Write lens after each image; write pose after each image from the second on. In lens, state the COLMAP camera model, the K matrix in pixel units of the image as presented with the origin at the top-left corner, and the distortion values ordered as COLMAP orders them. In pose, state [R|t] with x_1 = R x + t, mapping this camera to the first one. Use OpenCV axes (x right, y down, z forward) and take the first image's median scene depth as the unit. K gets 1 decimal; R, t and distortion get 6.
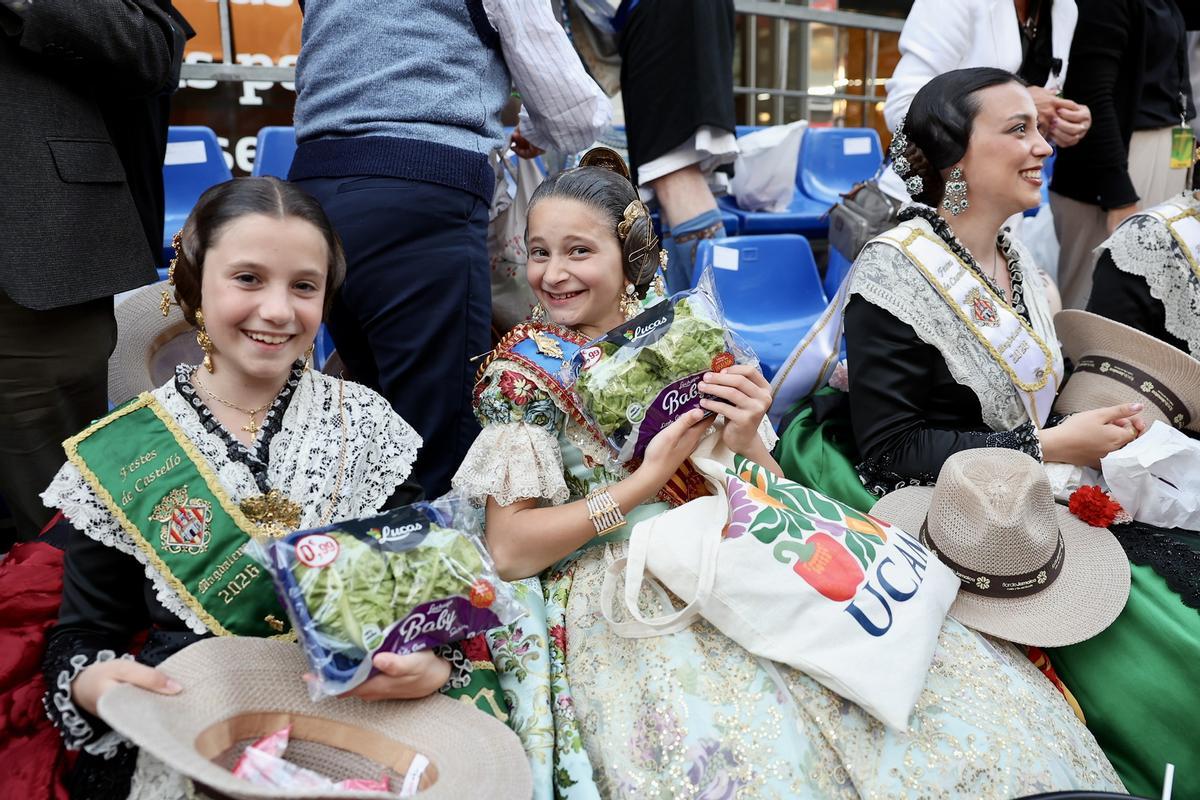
lens RADIAL K [[2318.0, 0, 600.0], [0, 2318.0, 400.0], [0, 0, 1]] dist [0.267647, -0.279795]
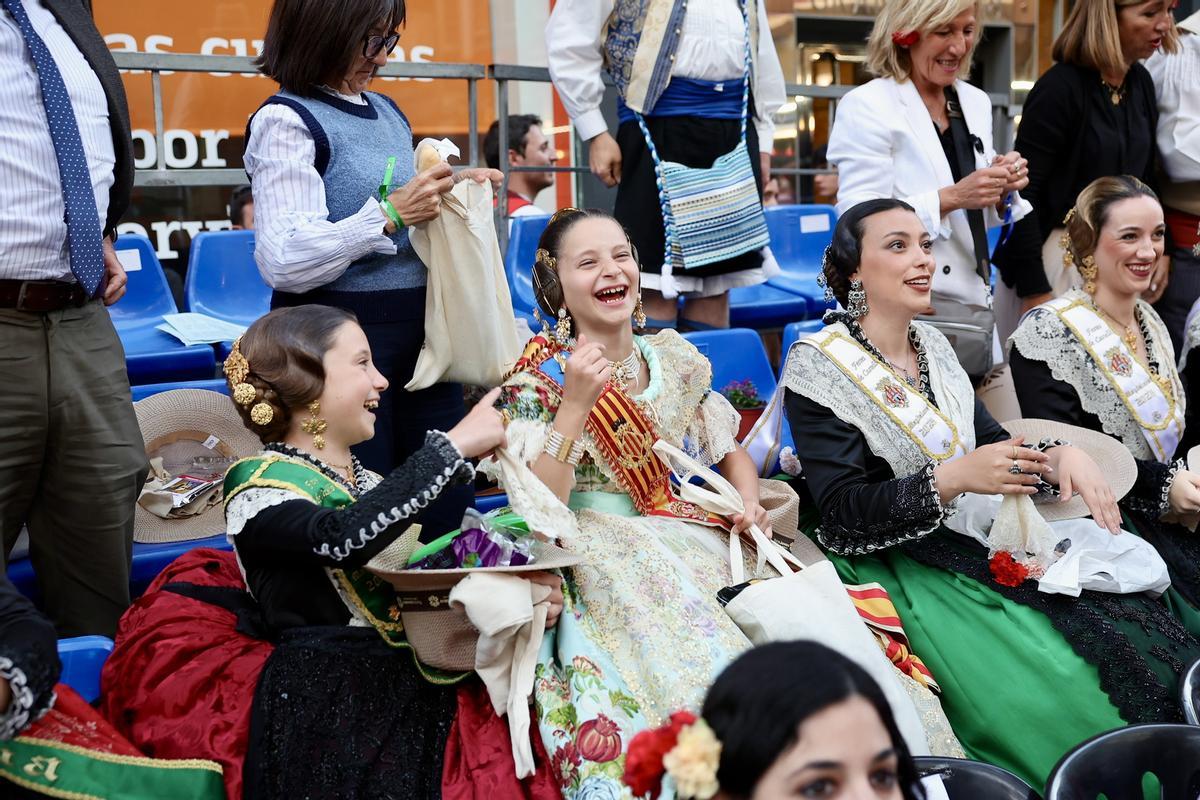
lens RADIAL K [[2318.0, 0, 600.0], [0, 2318.0, 400.0], [0, 0, 1]] dist [0.267647, -0.279795]
pose [[0.996548, -0.081976, 0.013134, -0.002117], [0.082615, 0.994817, -0.059285, 0.021794], [-0.008206, 0.060166, 0.998155, -0.184676]]
